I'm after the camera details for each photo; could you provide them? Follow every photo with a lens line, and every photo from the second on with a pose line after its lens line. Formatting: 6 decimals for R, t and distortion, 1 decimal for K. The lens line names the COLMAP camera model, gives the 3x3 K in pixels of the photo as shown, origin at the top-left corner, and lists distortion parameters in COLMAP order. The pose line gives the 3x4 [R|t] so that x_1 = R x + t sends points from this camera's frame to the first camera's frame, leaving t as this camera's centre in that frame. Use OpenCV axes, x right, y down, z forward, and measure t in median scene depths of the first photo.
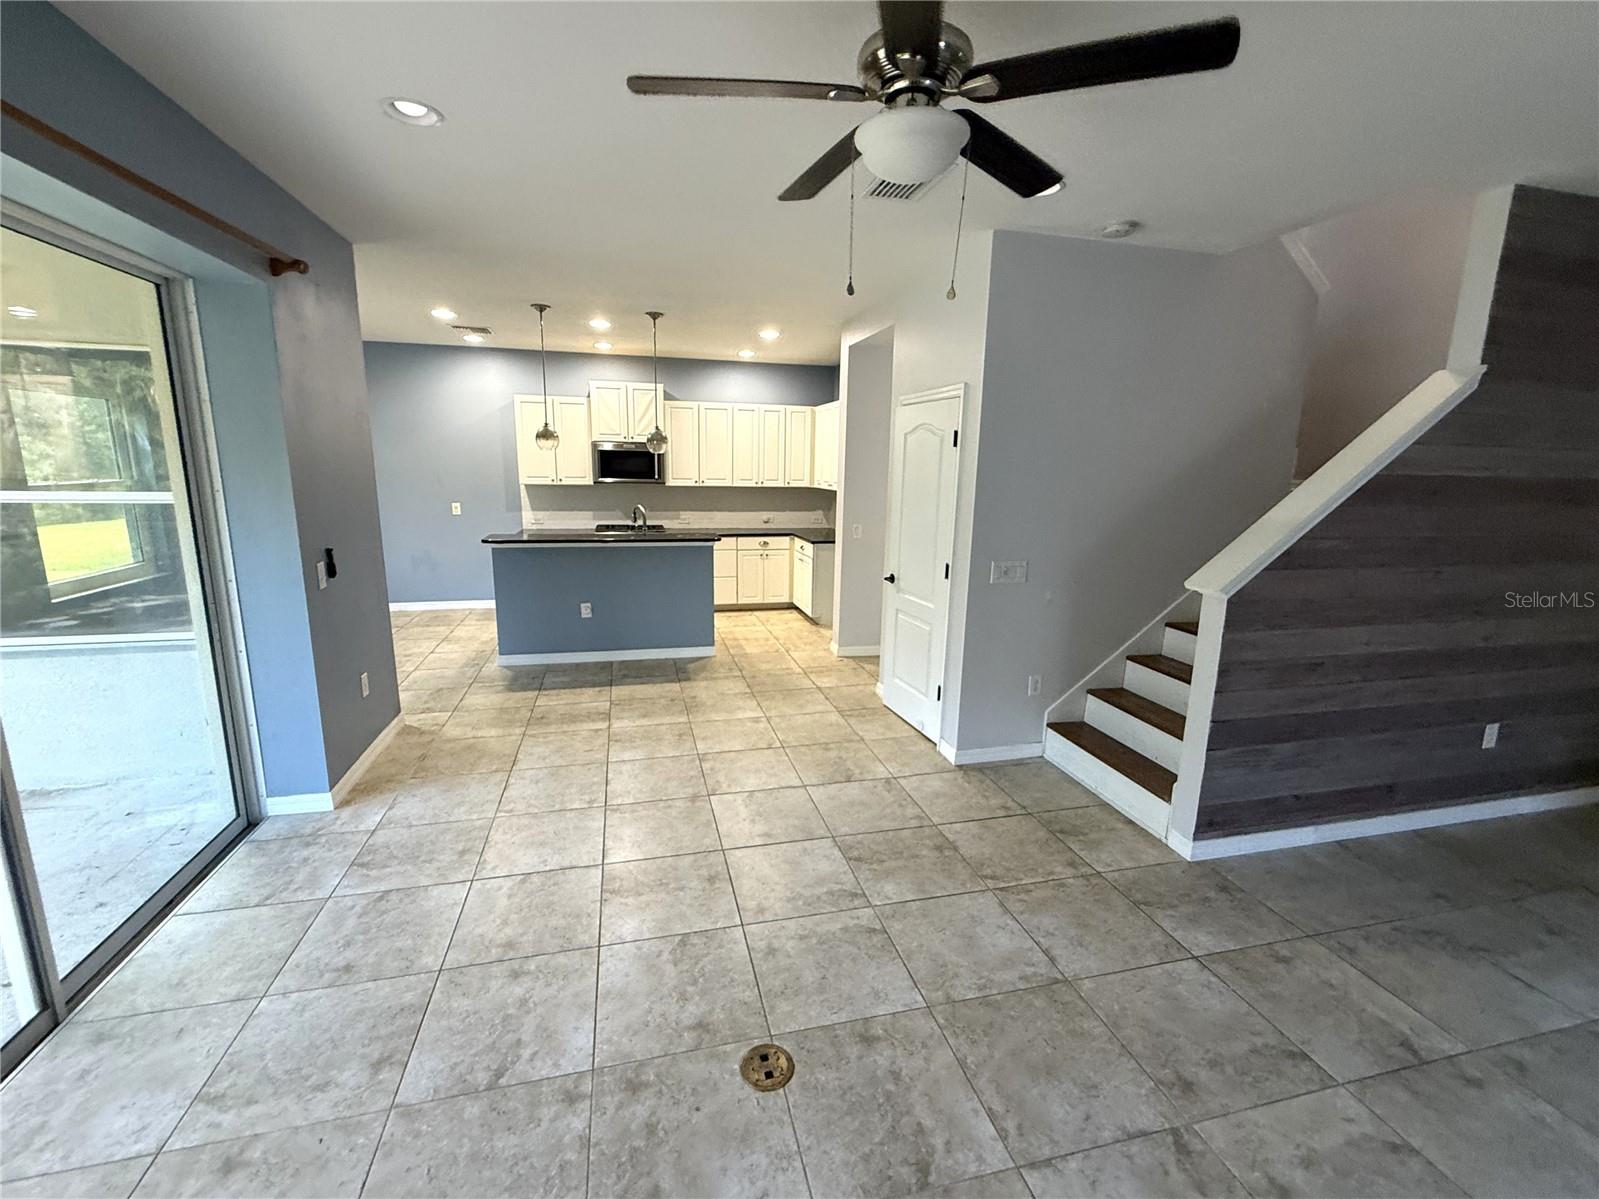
lens RADIAL K [[680.6, 0, 799.5], [0, 680.6, 599.5], [0, 0, 1]] dist [0.003023, 0.000558]
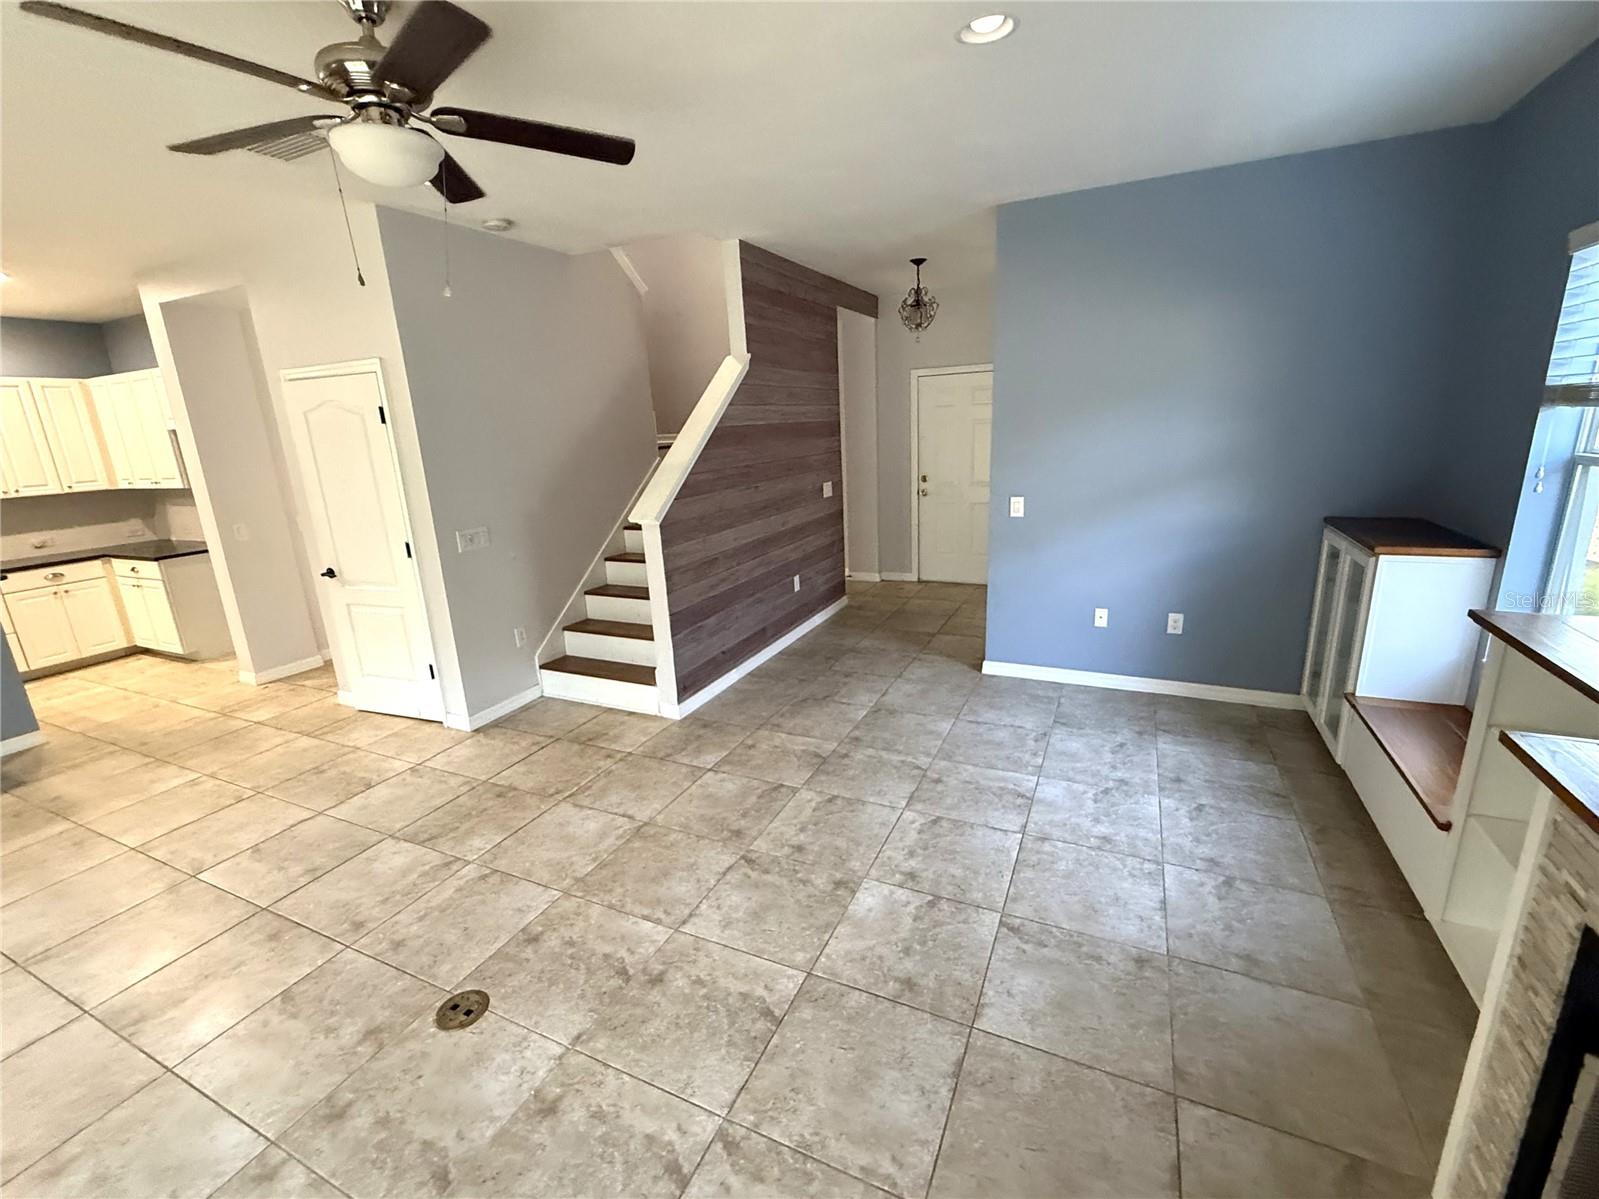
lens RADIAL K [[686.3, 0, 797.5], [0, 686.3, 602.8], [0, 0, 1]] dist [-0.000076, -0.000118]
pose [[0.636093, -0.247167, 0.730955, -0.210027], [0.210592, 0.966954, 0.143706, 0.009782], [-0.742319, 0.062522, 0.667124, -0.098899]]
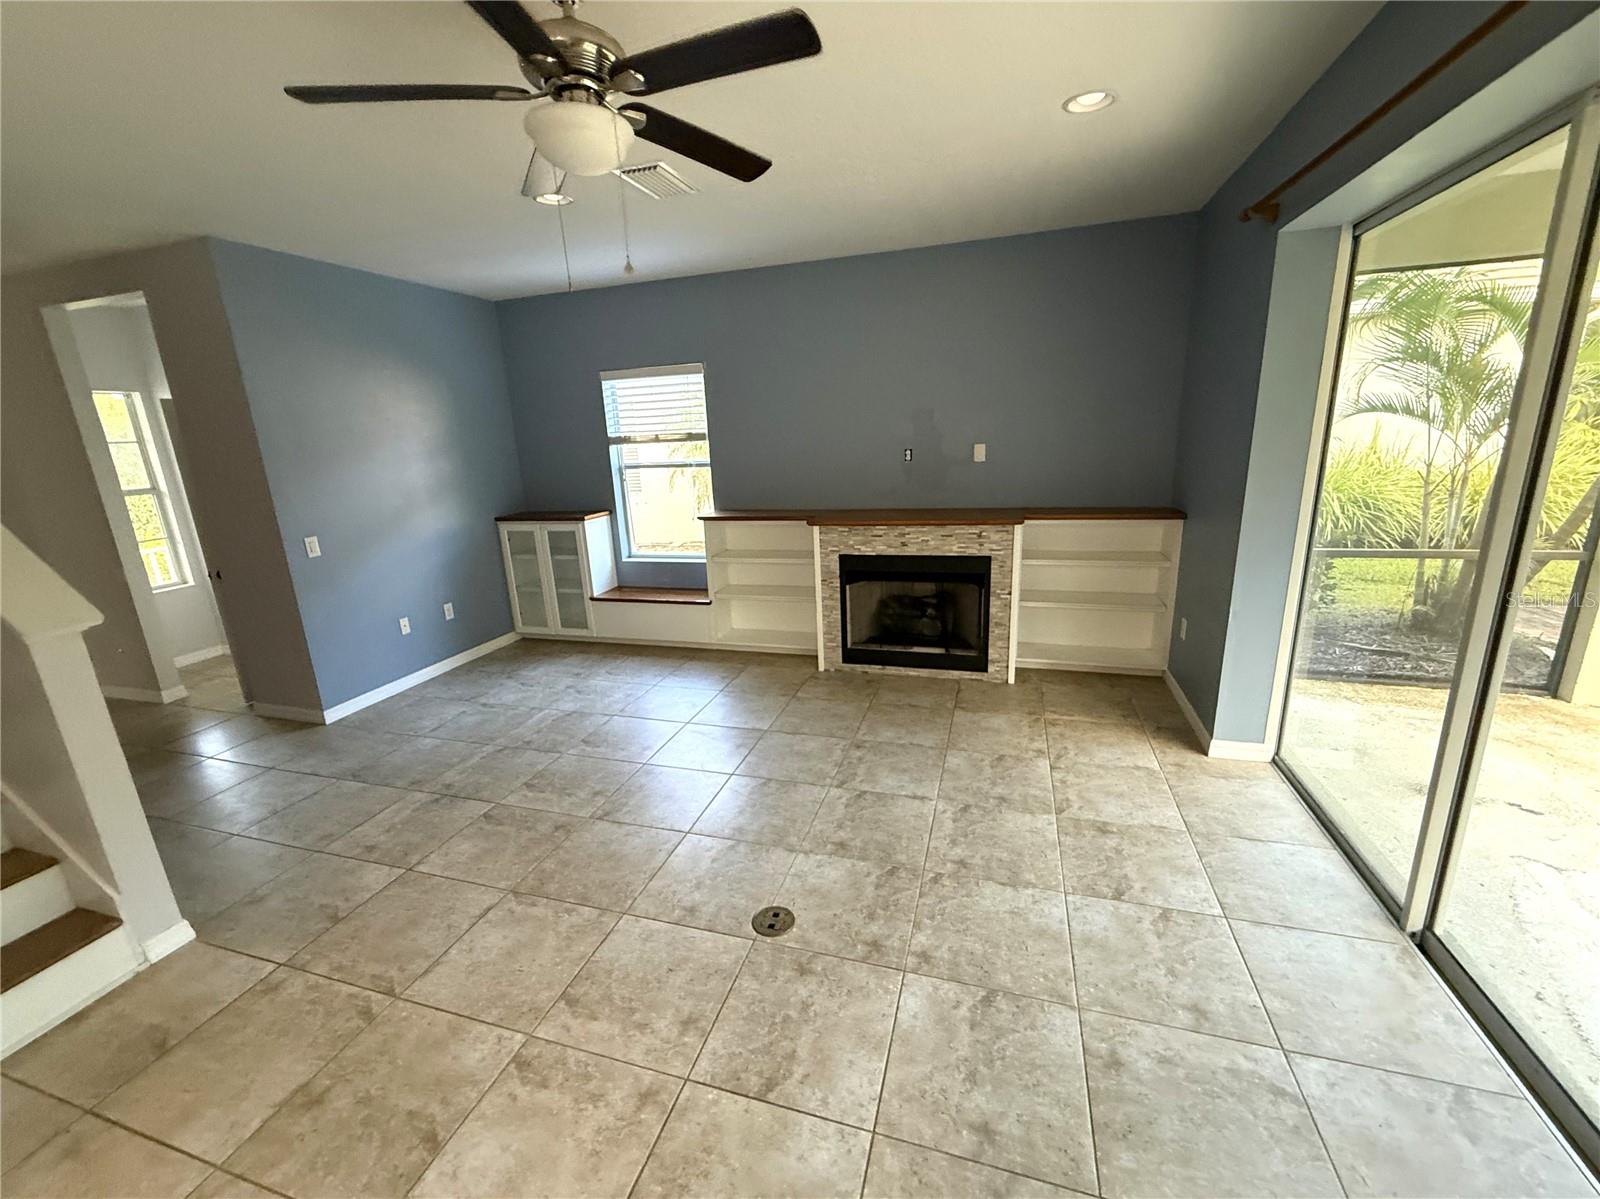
lens RADIAL K [[653.3, 0, 800.0], [0, 653.3, 599.5], [0, 0, 1]] dist [0.000034, -0.000032]
pose [[-0.852544, -0.112479, 0.510409, -0.384121], [0.133307, 0.897473, 0.420441, -0.204400], [-0.505369, 0.426486, -0.750141, 0.985877]]
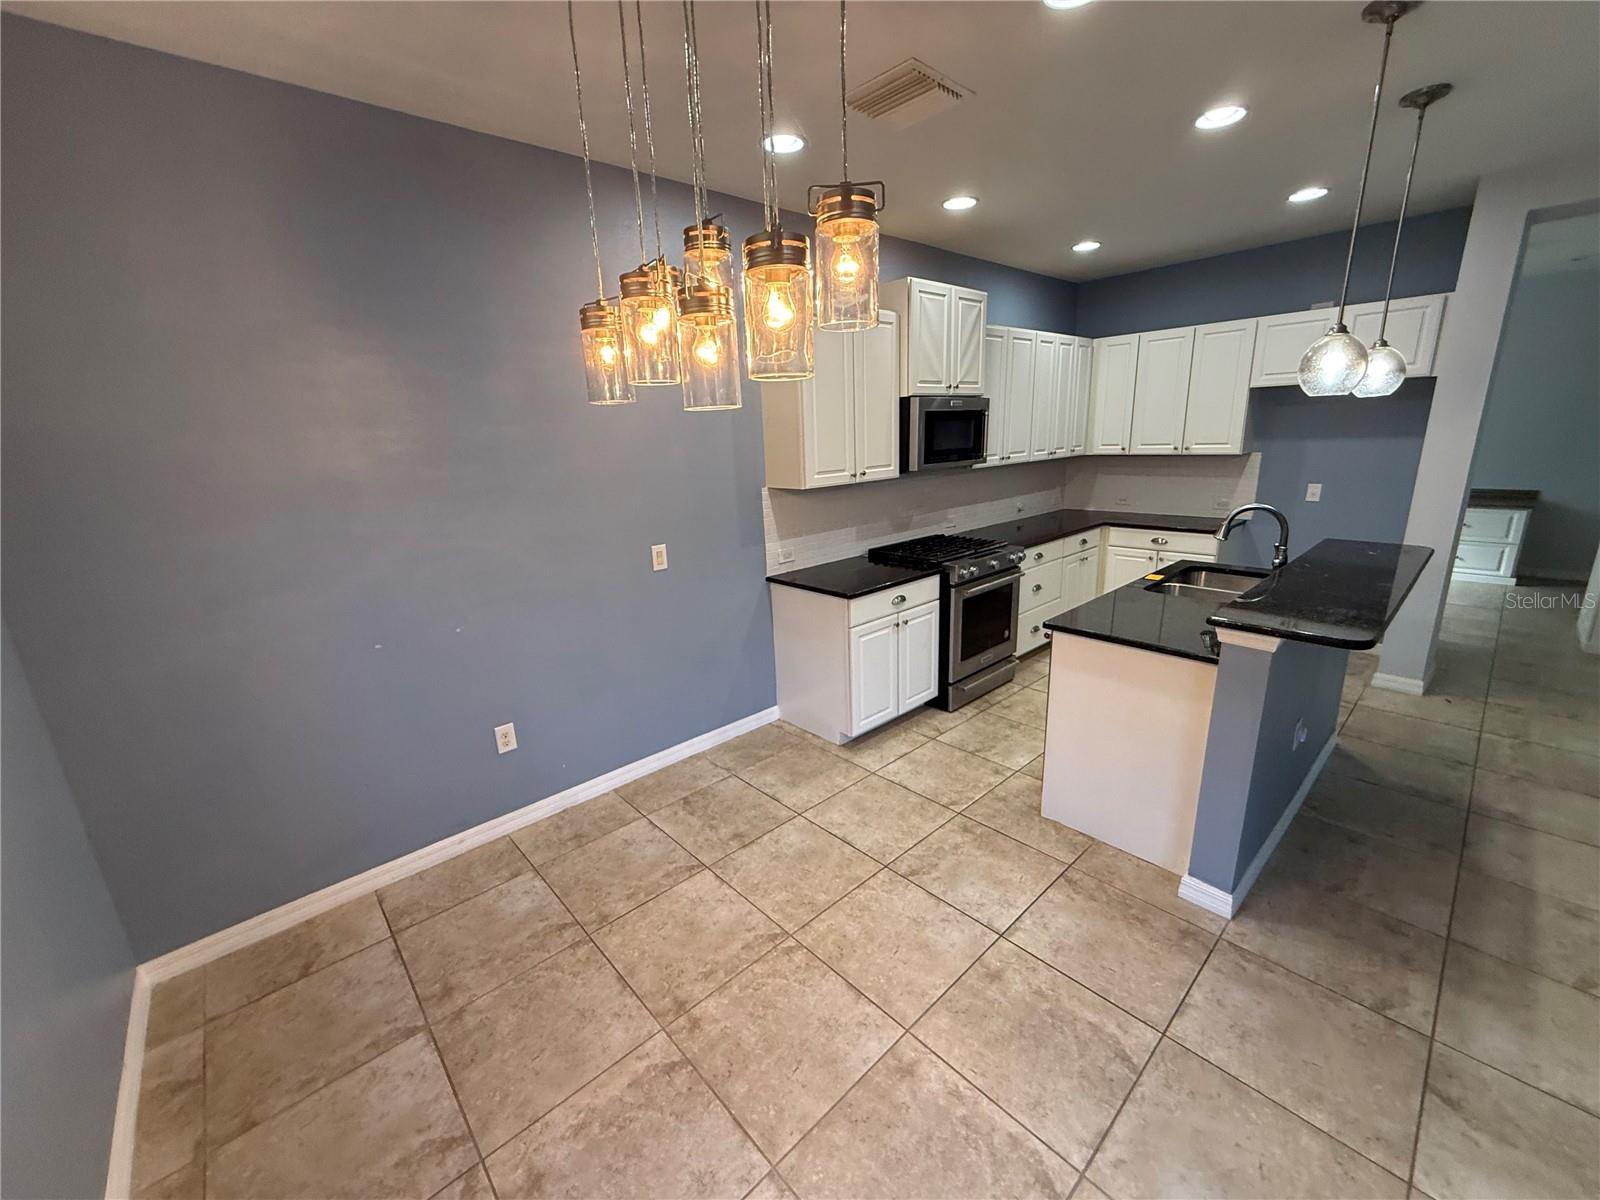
lens RADIAL K [[632.5, 0, 782.9], [0, 632.5, 602.7], [0, 0, 1]] dist [0.000243, -0.000013]
pose [[0.886963, -0.177760, 0.426260, -1.396993], [0.152593, 0.983922, 0.092803, -0.296322], [-0.435904, -0.017269, 0.899828, 1.312087]]
